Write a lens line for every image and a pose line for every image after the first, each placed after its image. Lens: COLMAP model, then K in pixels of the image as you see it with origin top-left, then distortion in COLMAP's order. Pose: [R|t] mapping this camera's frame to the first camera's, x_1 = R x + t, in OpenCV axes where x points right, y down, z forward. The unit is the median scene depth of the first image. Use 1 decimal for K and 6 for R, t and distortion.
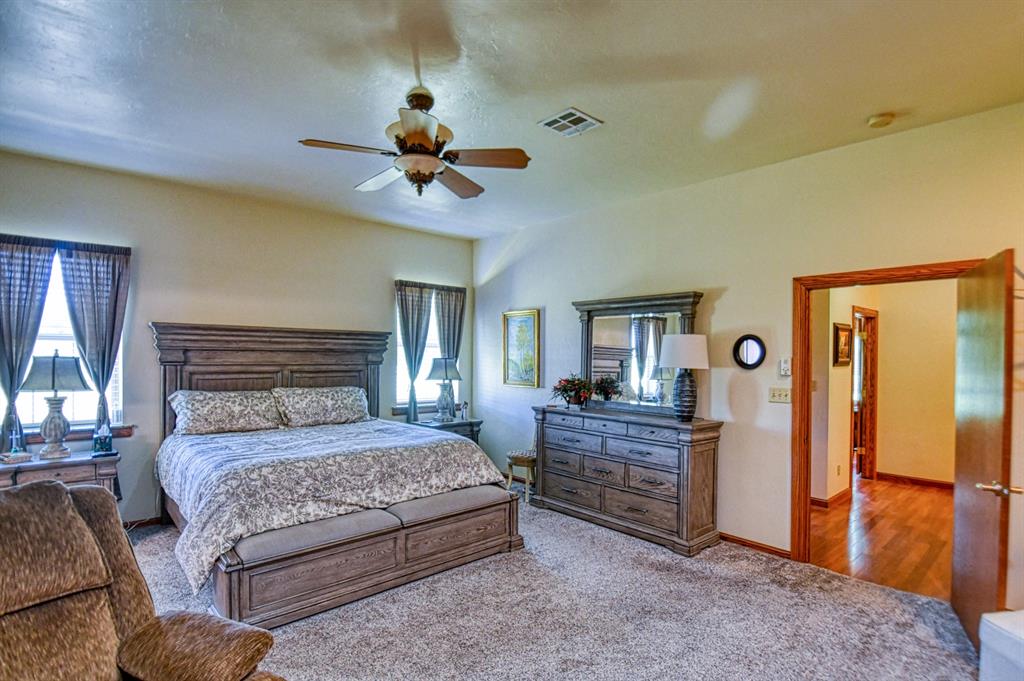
lens RADIAL K [[512.0, 0, 515.7], [0, 512.0, 342.7], [0, 0, 1]] dist [0.001333, -0.012155]
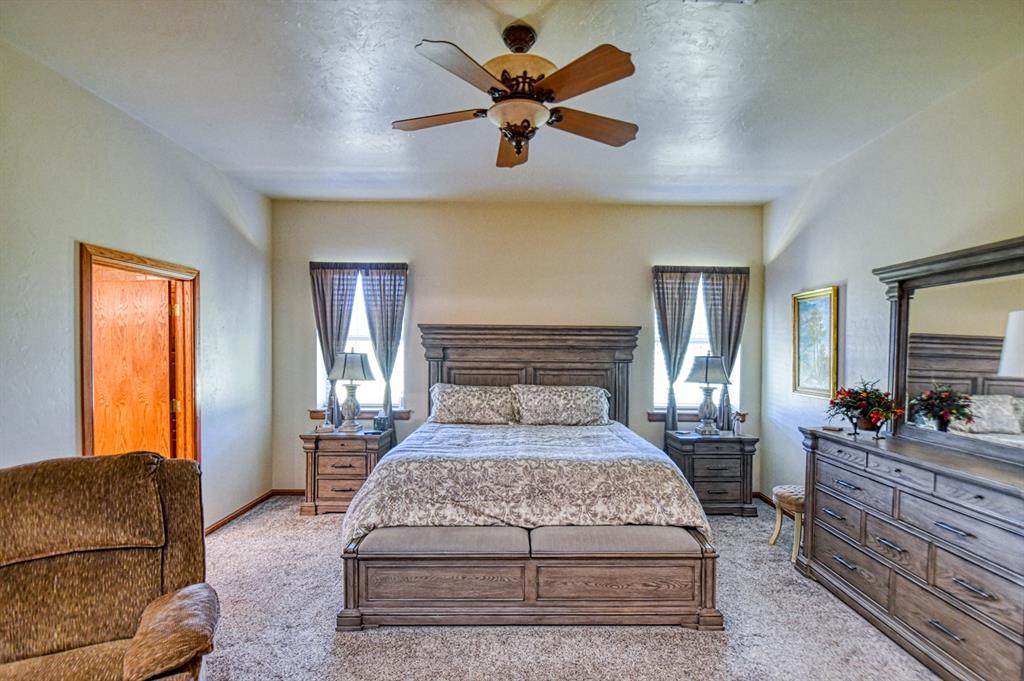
lens RADIAL K [[512.0, 0, 509.5], [0, 512.0, 348.7], [0, 0, 1]] dist [0.001333, -0.012155]
pose [[0.747822, -0.004095, -0.663887, 0.239696], [0.014320, 0.999848, 0.009963, 0.008289], [0.663745, -0.016957, 0.747767, 0.273171]]
